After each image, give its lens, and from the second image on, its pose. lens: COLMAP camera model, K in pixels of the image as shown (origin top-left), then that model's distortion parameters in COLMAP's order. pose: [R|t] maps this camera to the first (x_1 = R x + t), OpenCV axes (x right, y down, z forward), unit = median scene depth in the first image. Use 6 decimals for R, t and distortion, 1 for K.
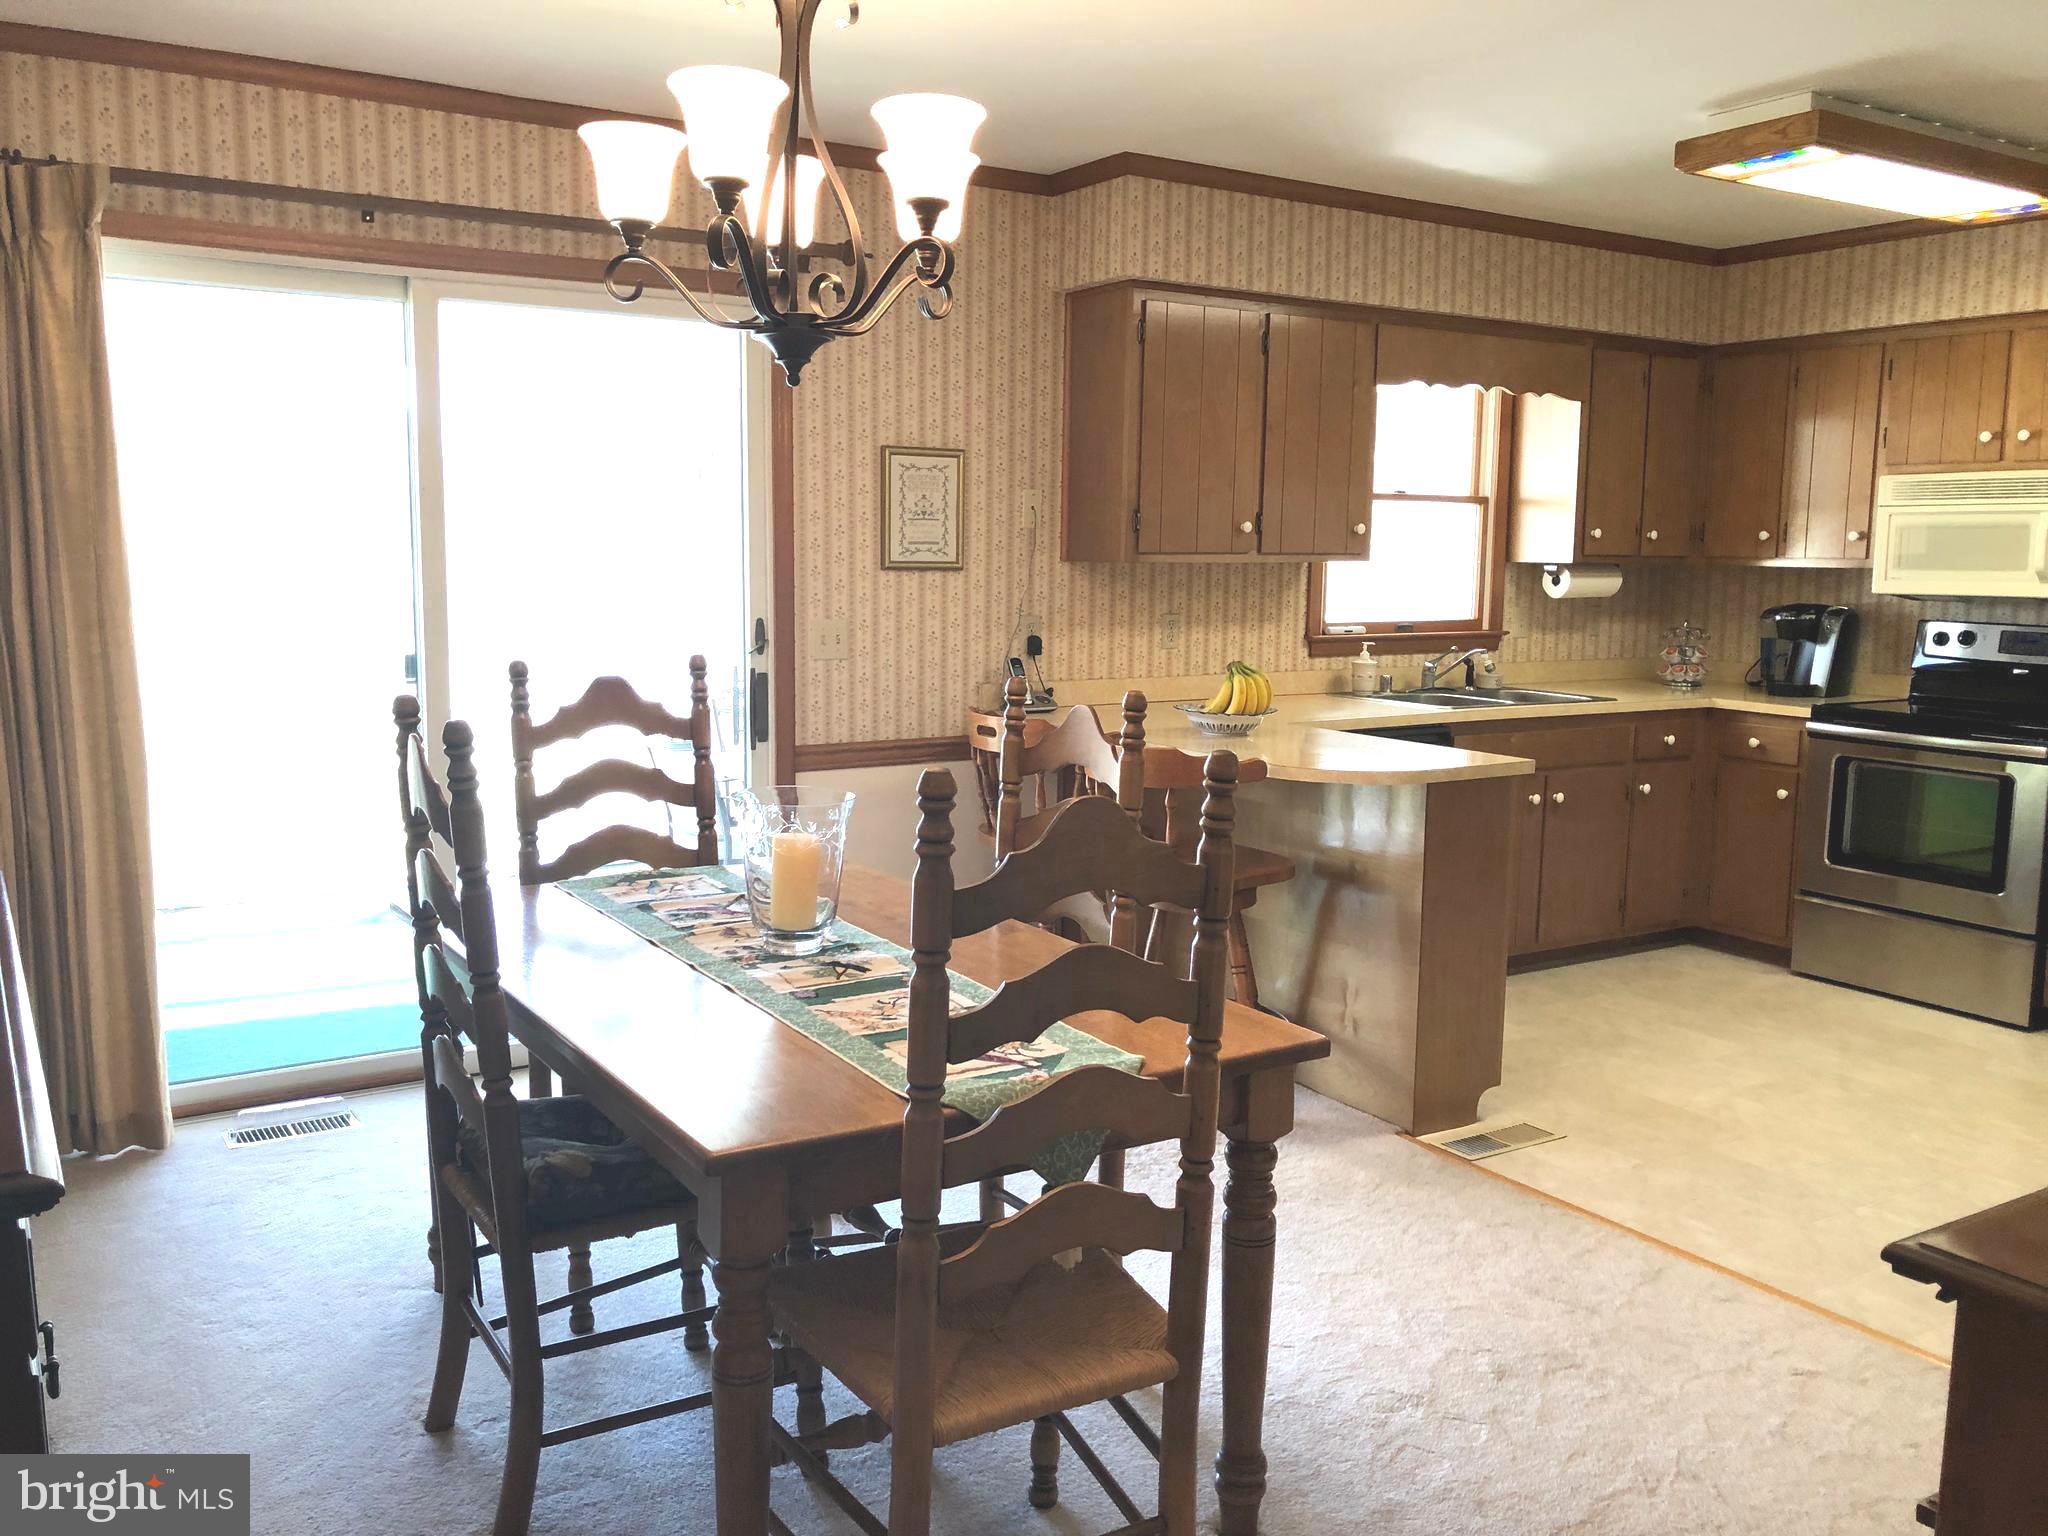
lens RADIAL K [[1659.8, 0, 988.4], [0, 1659.8, 771.3], [0, 0, 1]] dist [0.064063, -0.113006]
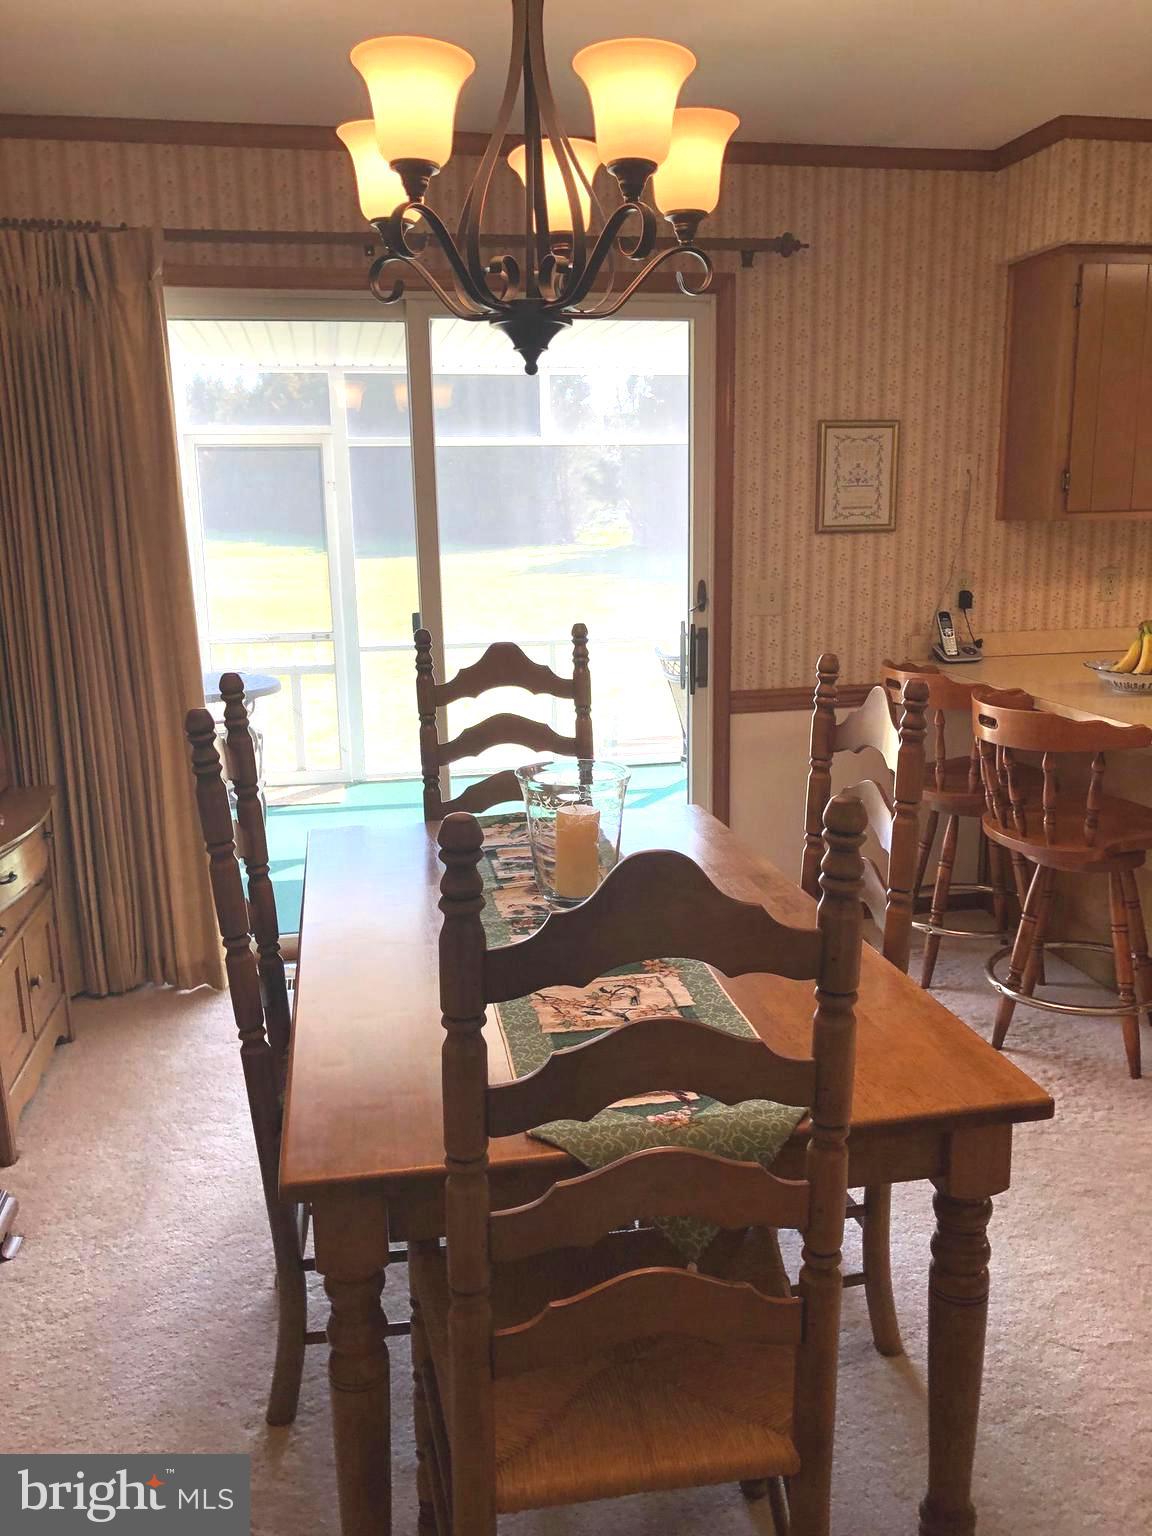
lens RADIAL K [[1262.5, 0, 576.0], [0, 1262.5, 768.0], [0, 0, 1]] dist [0.018937, -0.014133]
pose [[0.934528, 0.048622, -0.352553, 0.090713], [-0.021631, 0.996552, 0.080100, -0.028321], [0.355232, -0.067230, 0.932357, 0.138116]]
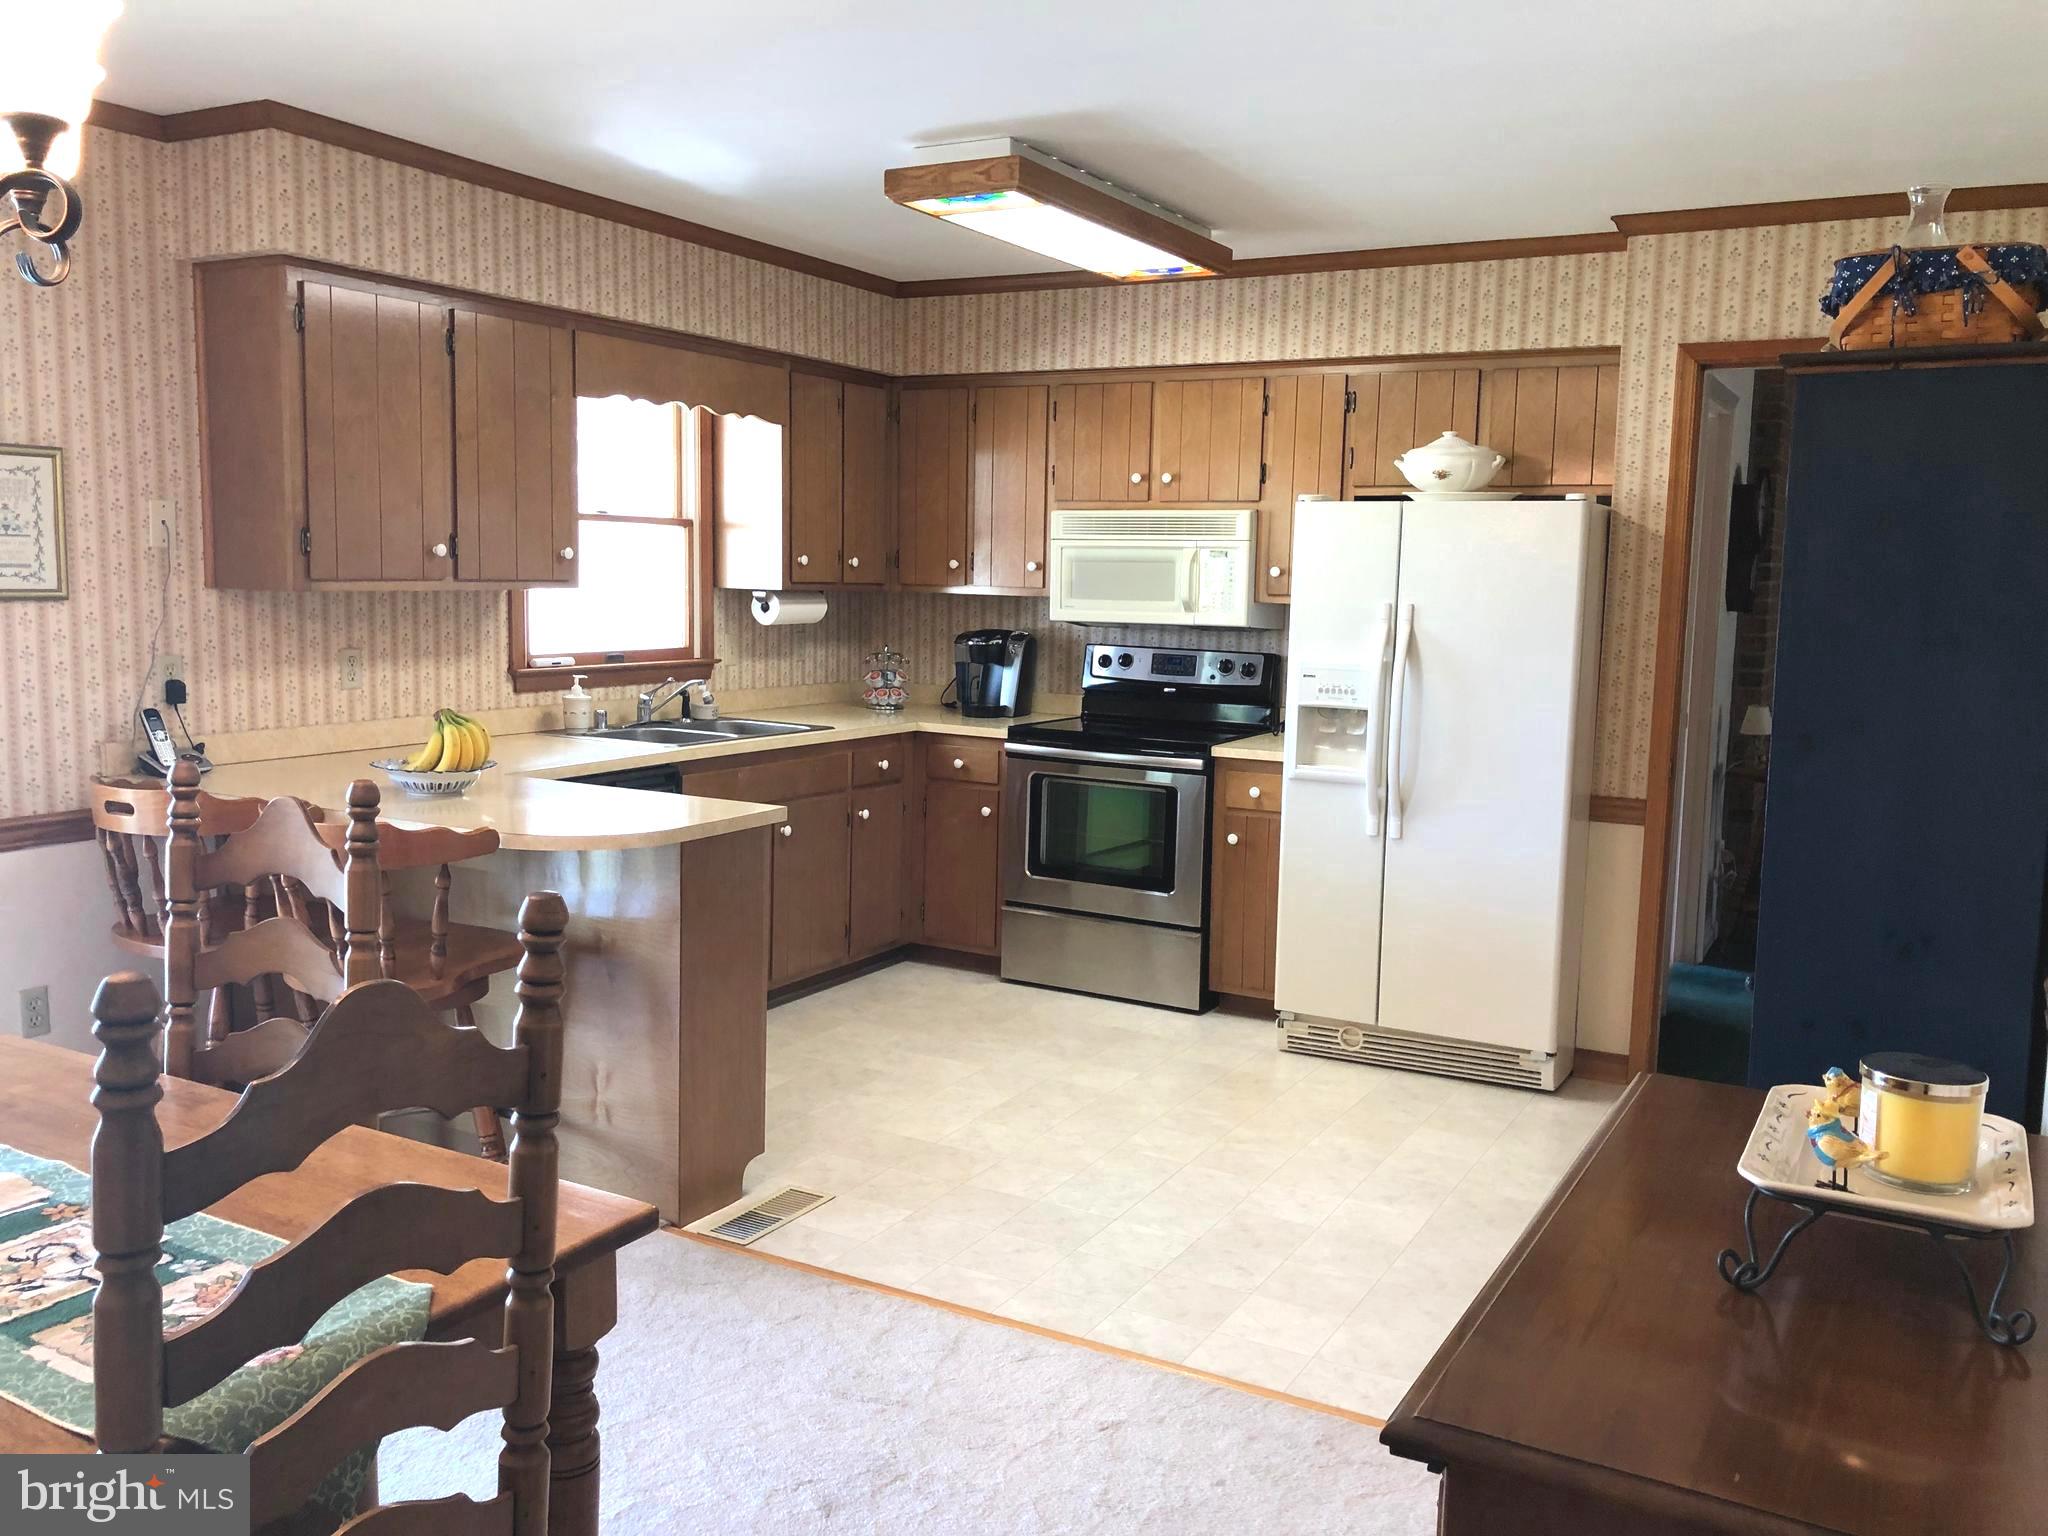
lens RADIAL K [[1683.3, 0, 1024.0], [0, 1683.3, 768.0], [0, 0, 1]] dist [0.018937, -0.014133]
pose [[0.872339, -0.050669, 0.486268, -0.014542], [0.053665, 0.998529, 0.007775, -0.024136], [-0.485947, 0.019313, 0.873775, 0.083080]]
